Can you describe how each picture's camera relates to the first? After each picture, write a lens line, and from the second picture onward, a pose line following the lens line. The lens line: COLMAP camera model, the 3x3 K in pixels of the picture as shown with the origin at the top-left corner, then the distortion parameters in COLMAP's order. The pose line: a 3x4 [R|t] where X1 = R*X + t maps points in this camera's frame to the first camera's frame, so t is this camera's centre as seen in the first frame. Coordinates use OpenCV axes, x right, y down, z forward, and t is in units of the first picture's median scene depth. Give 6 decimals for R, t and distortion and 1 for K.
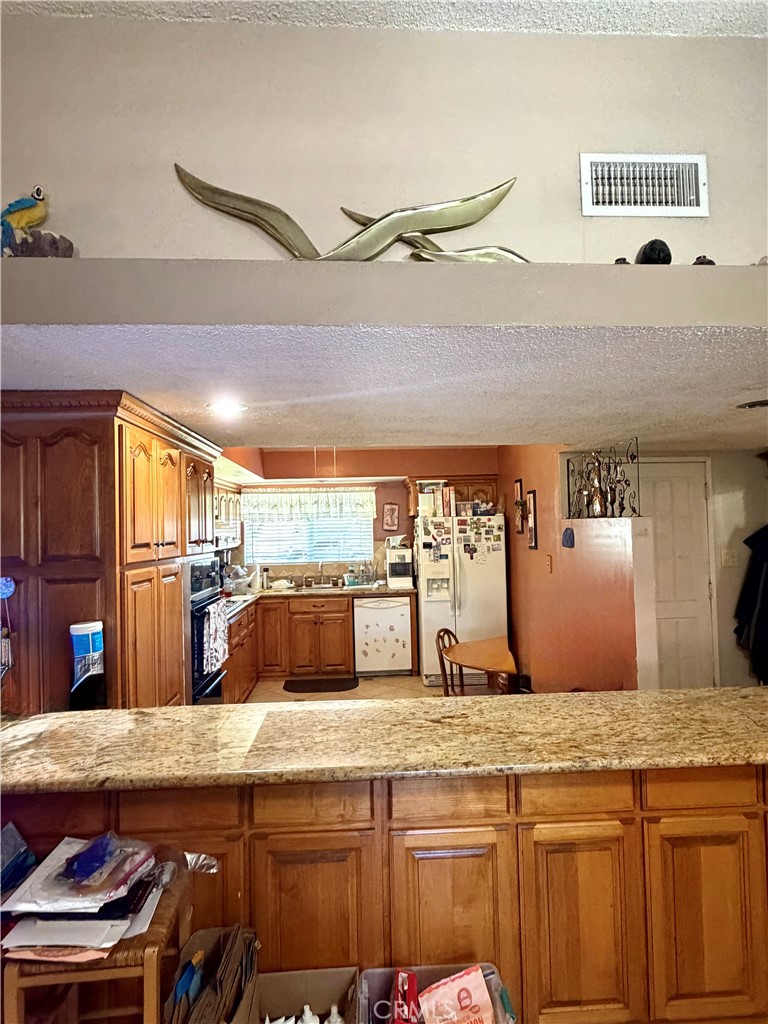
lens RADIAL K [[552.1, 0, 378.7], [0, 552.1, 510.9], [0, 0, 1]] dist [-0.000015, 0.000011]
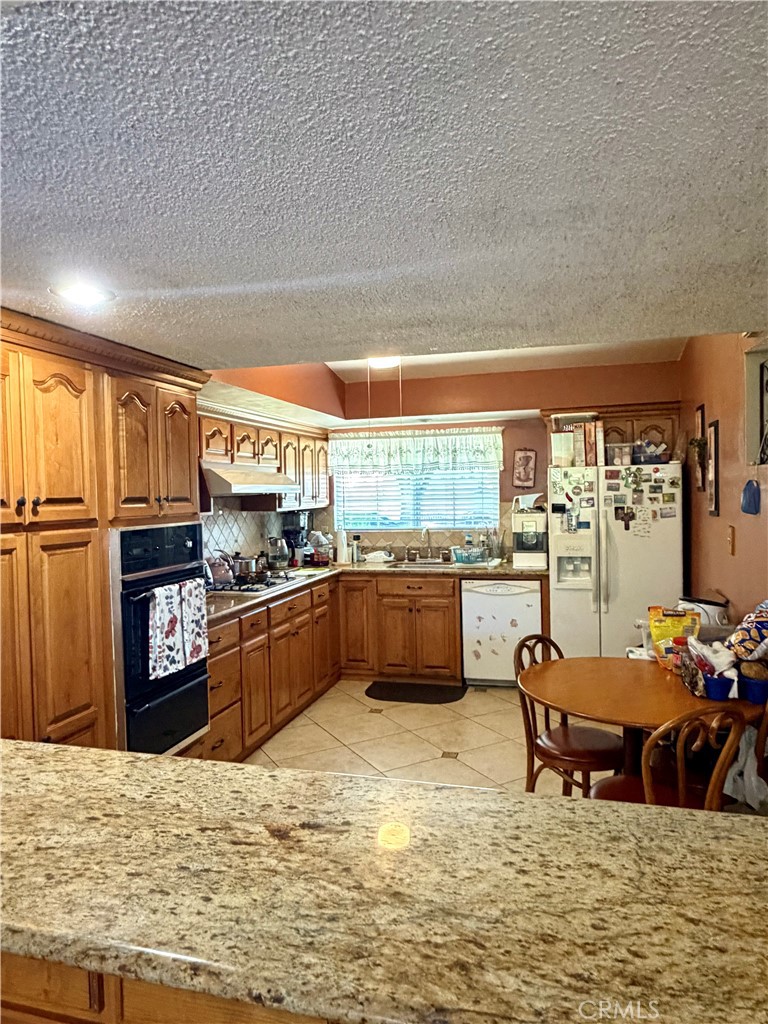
lens RADIAL K [[661.3, 0, 381.3], [0, 661.3, 505.2], [0, 0, 1]] dist [-0.000058, 0.000147]
pose [[0.950176, 0.008136, -0.311608, 0.127422], [0.010263, 0.998301, 0.057361, 0.008664], [0.311545, -0.057701, 0.948478, 0.141455]]
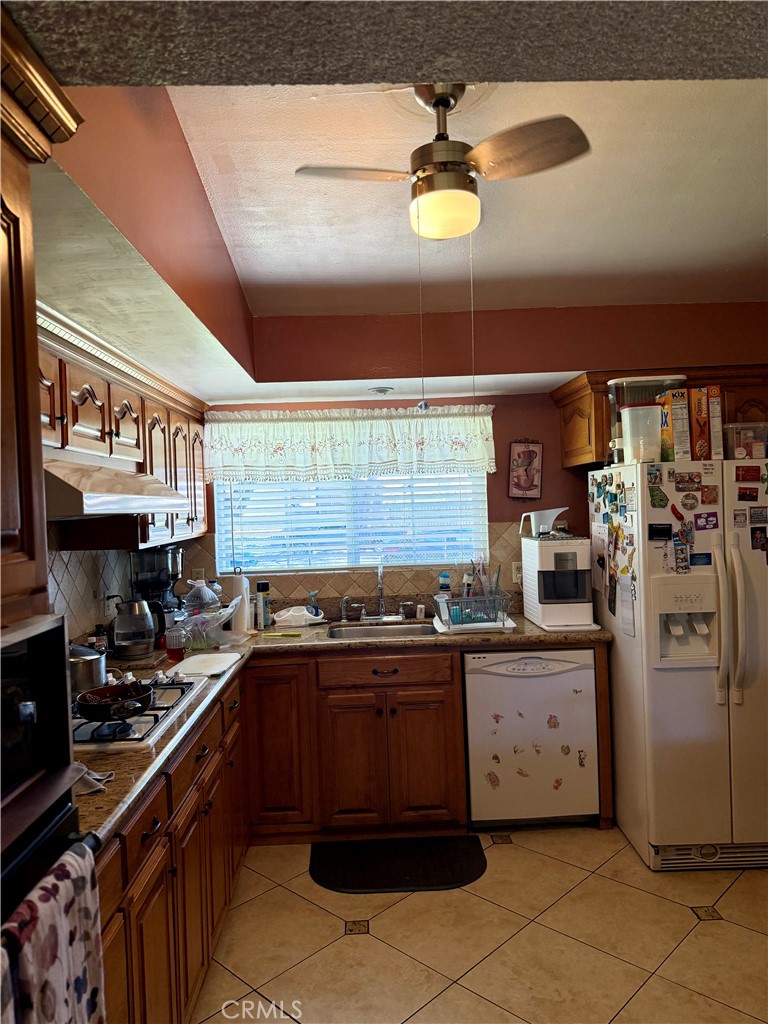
lens RADIAL K [[710.1, 0, 377.0], [0, 710.1, 511.2], [0, 0, 1]] dist [0.131168, -0.250141]
pose [[0.999547, -0.012075, -0.027585, -0.098376], [0.013235, 0.999020, 0.042241, 0.021144], [0.027047, -0.042587, 0.998727, 0.441007]]
